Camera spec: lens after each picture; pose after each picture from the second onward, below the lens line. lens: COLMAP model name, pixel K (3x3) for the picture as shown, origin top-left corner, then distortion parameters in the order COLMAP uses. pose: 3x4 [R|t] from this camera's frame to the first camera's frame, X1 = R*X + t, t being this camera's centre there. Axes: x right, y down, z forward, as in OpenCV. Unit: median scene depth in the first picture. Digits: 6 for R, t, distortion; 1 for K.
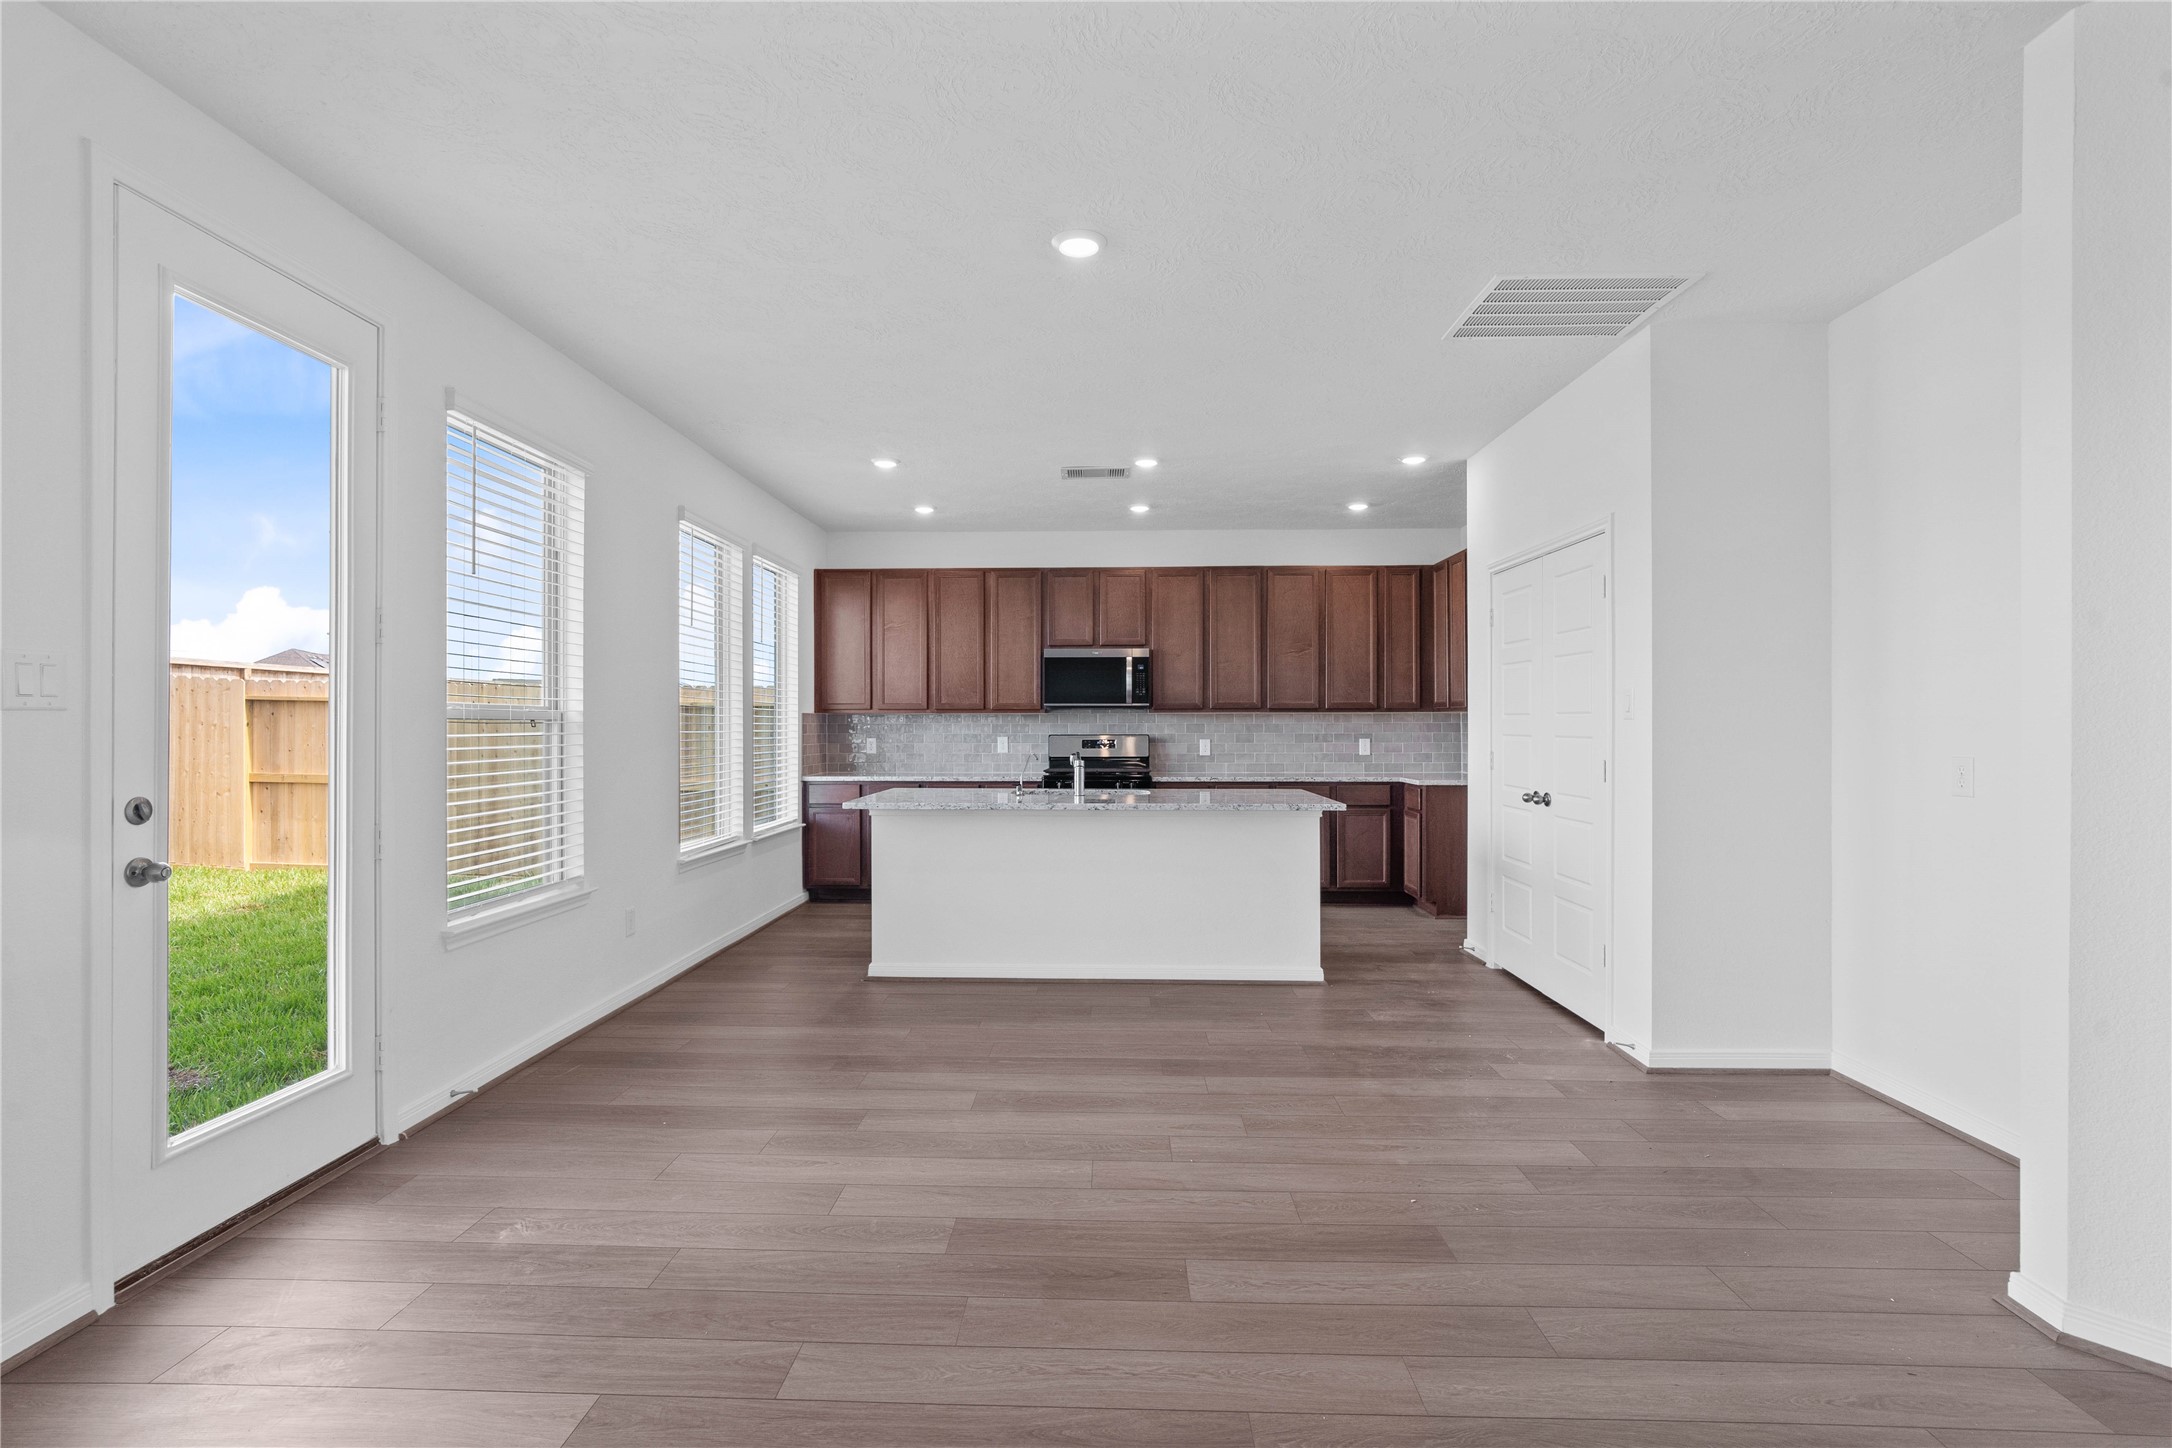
lens RADIAL K [[1017.6, 0, 1076.9], [0, 1017.6, 722.1], [0, 0, 1]] dist [-0.003593, 0.000266]
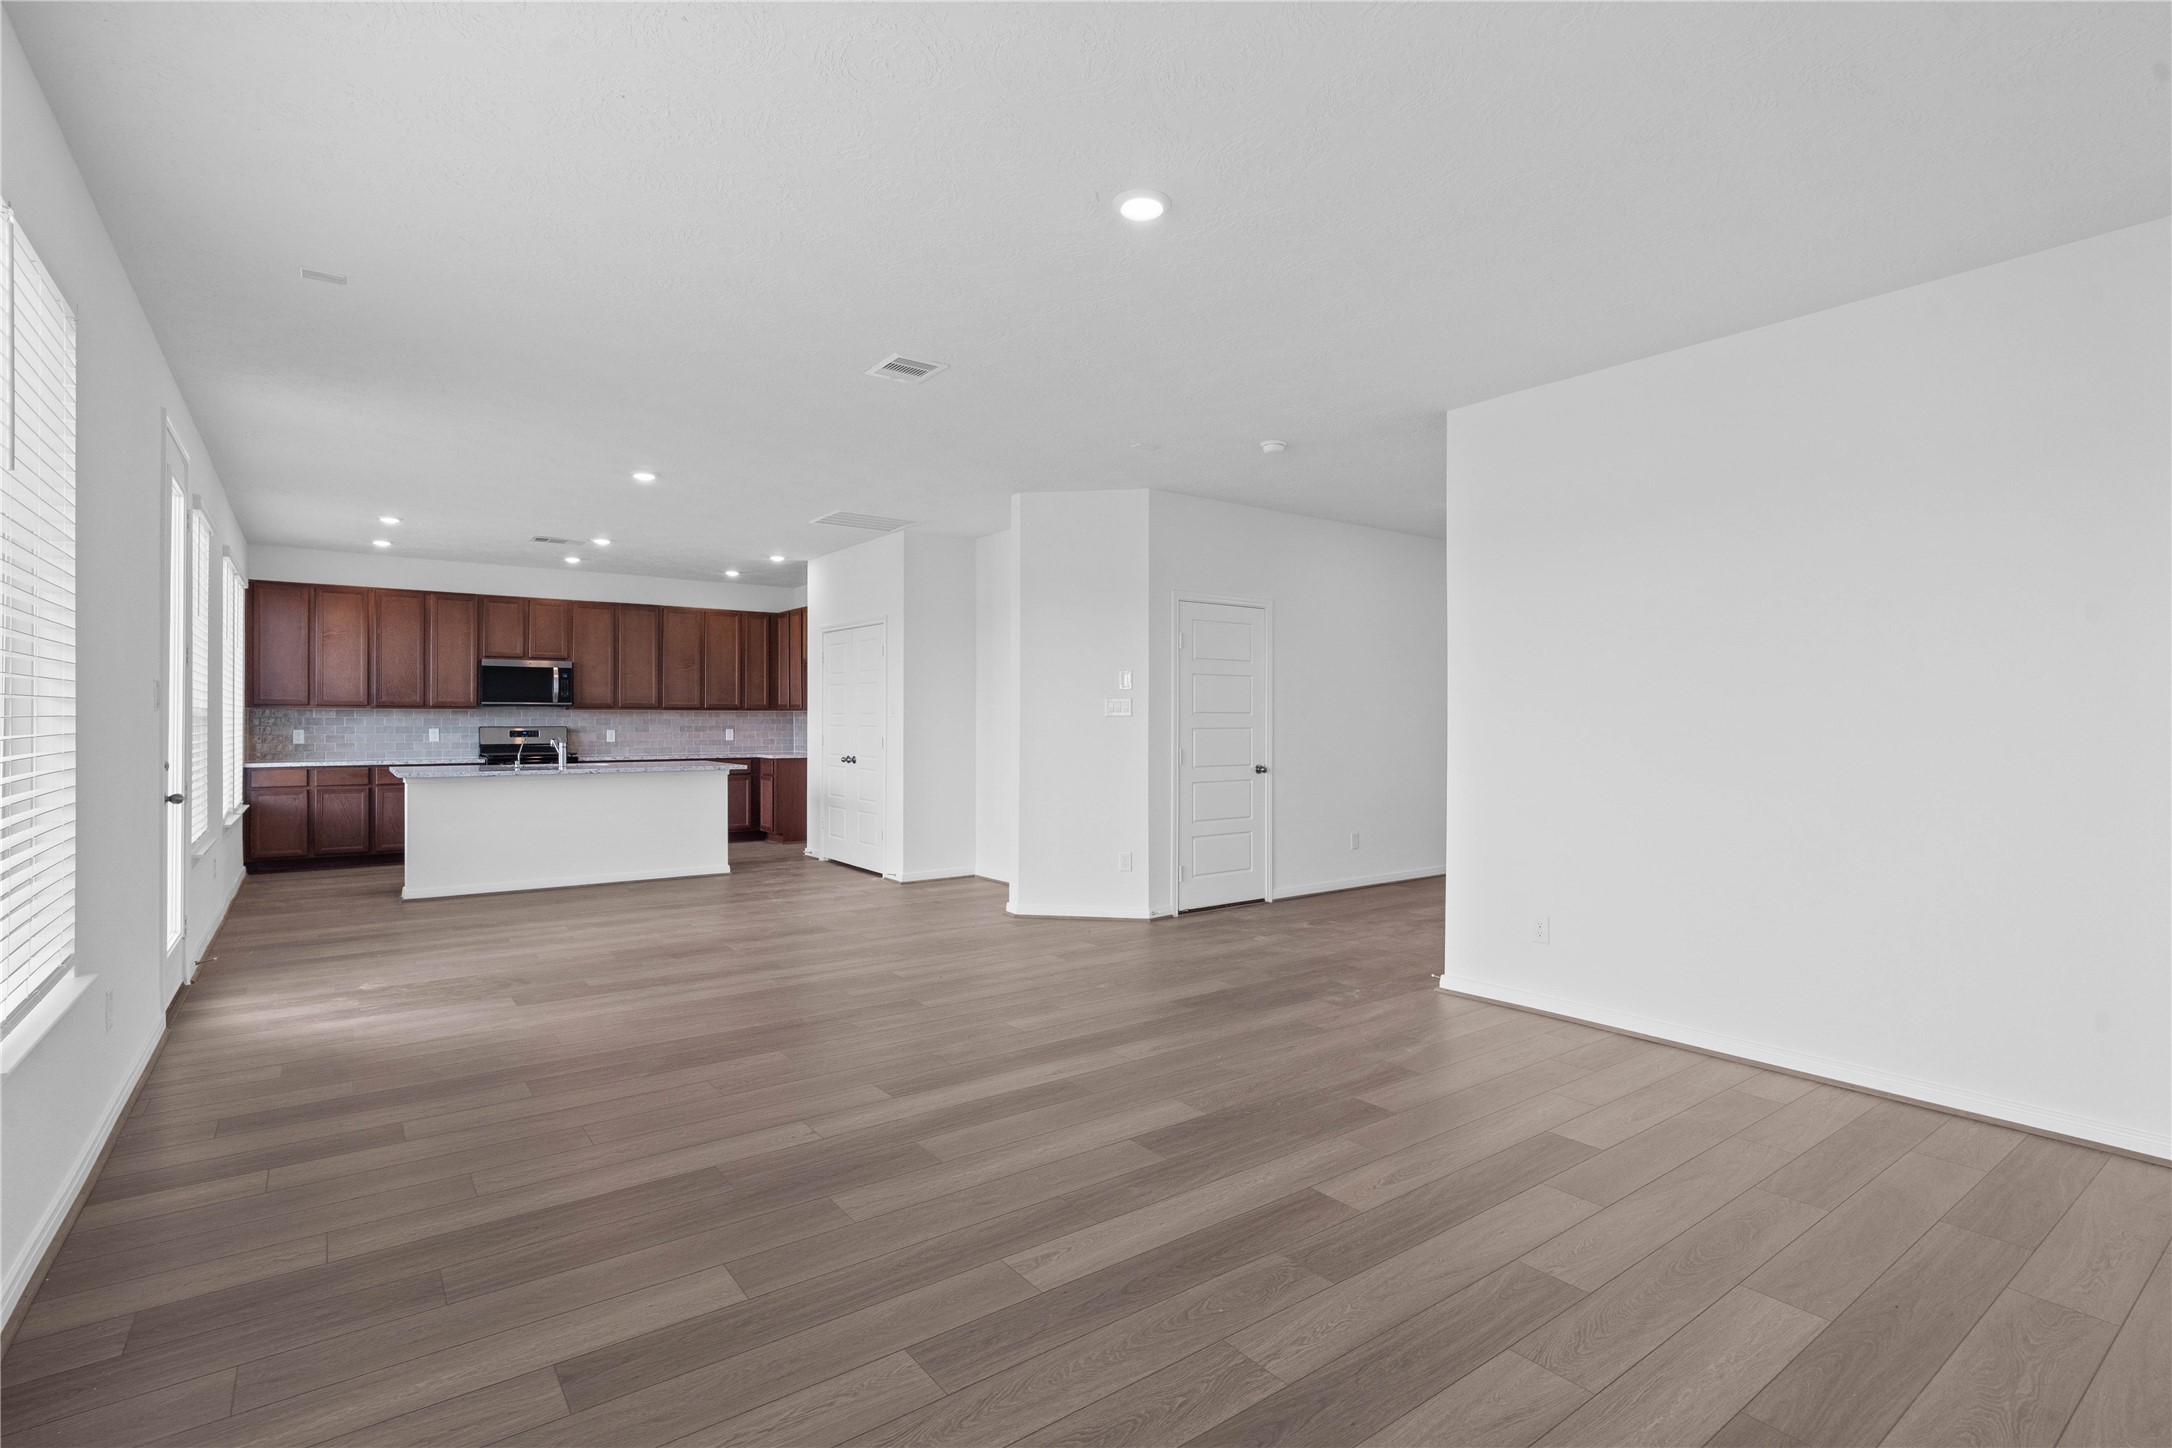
lens RADIAL K [[1017.6, 0, 1078.9], [0, 1017.6, 721.5], [0, 0, 1]] dist [-0.003593, 0.000266]
pose [[0.779919, 0.000773, 0.625879, -0.242142], [-0.003826, 0.999986, 0.003533, -0.001426], [-0.625868, -0.005150, 0.779912, -0.448783]]
